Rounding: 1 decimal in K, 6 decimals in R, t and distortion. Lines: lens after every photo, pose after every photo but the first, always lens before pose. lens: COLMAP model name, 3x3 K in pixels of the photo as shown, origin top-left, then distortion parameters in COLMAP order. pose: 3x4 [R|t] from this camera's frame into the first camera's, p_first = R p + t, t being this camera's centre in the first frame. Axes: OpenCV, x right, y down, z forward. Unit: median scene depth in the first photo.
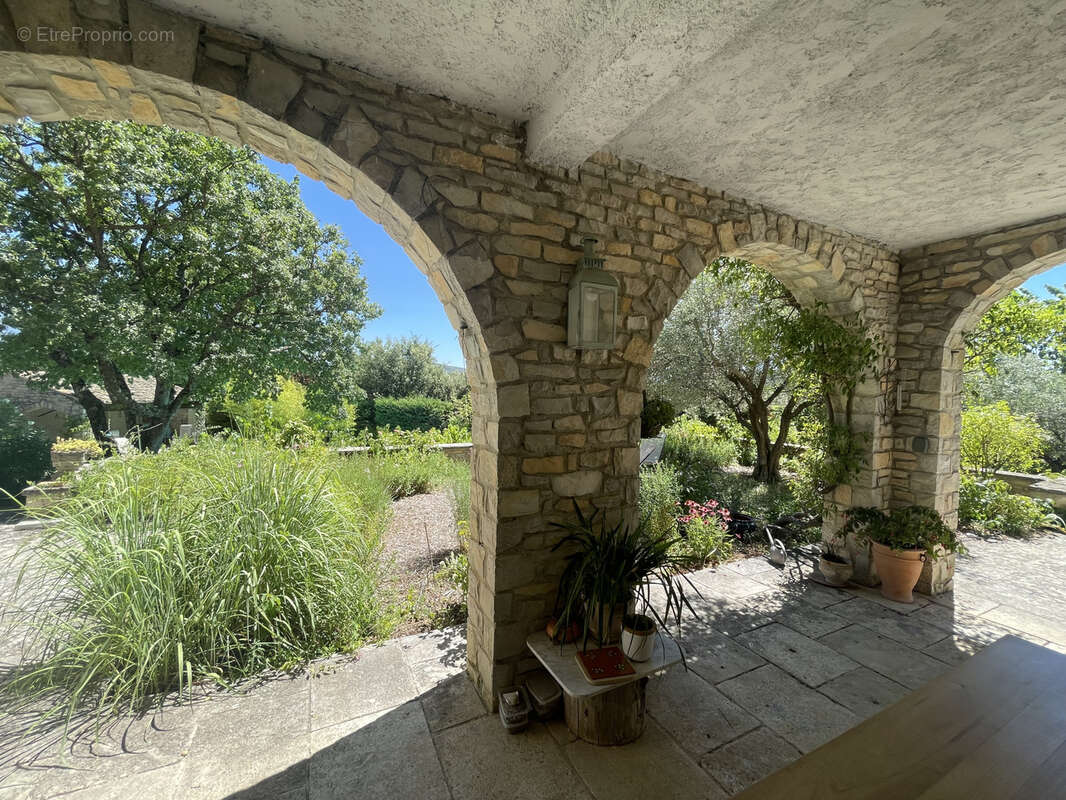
lens RADIAL K [[431.8, 0, 530.7], [0, 431.8, 397.4], [0, 0, 1]] dist [-0.004279, -0.000386]
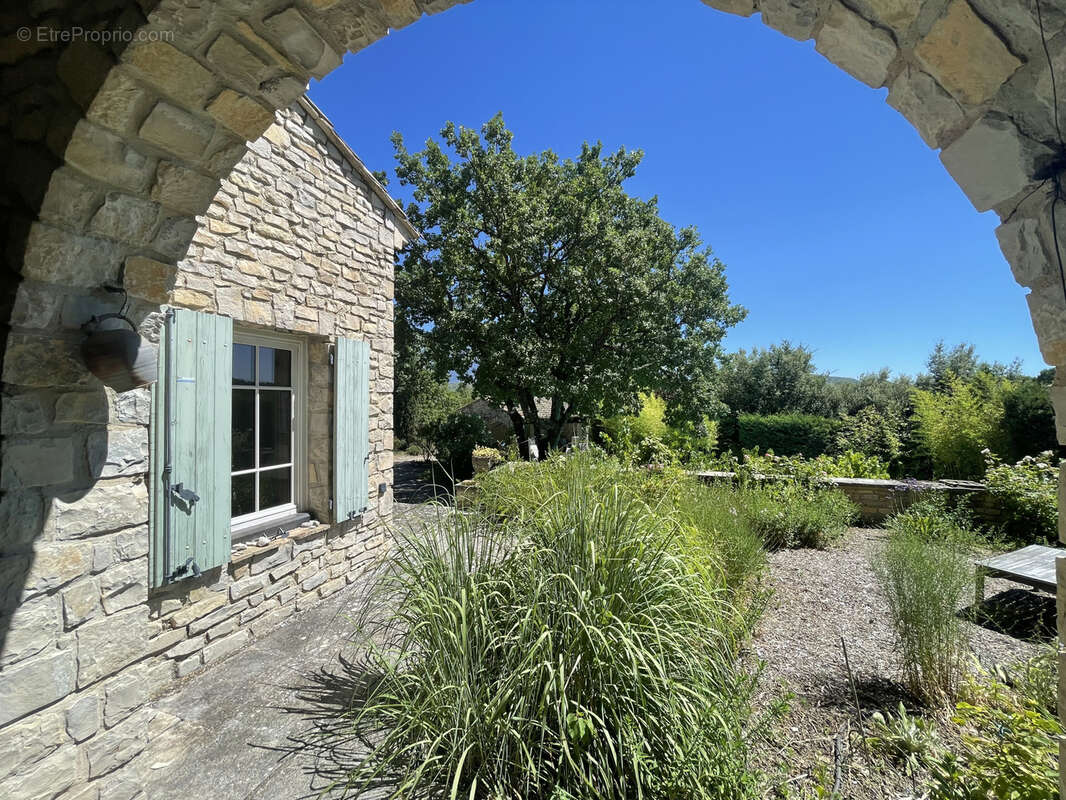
lens RADIAL K [[431.8, 0, 530.7], [0, 431.8, 397.4], [0, 0, 1]] dist [-0.004279, -0.000386]
pose [[0.700281, -0.027197, -0.713349, -0.041896], [-0.000257, 0.999264, -0.038350, 0.001071], [0.713867, 0.027039, 0.699759, 0.110661]]
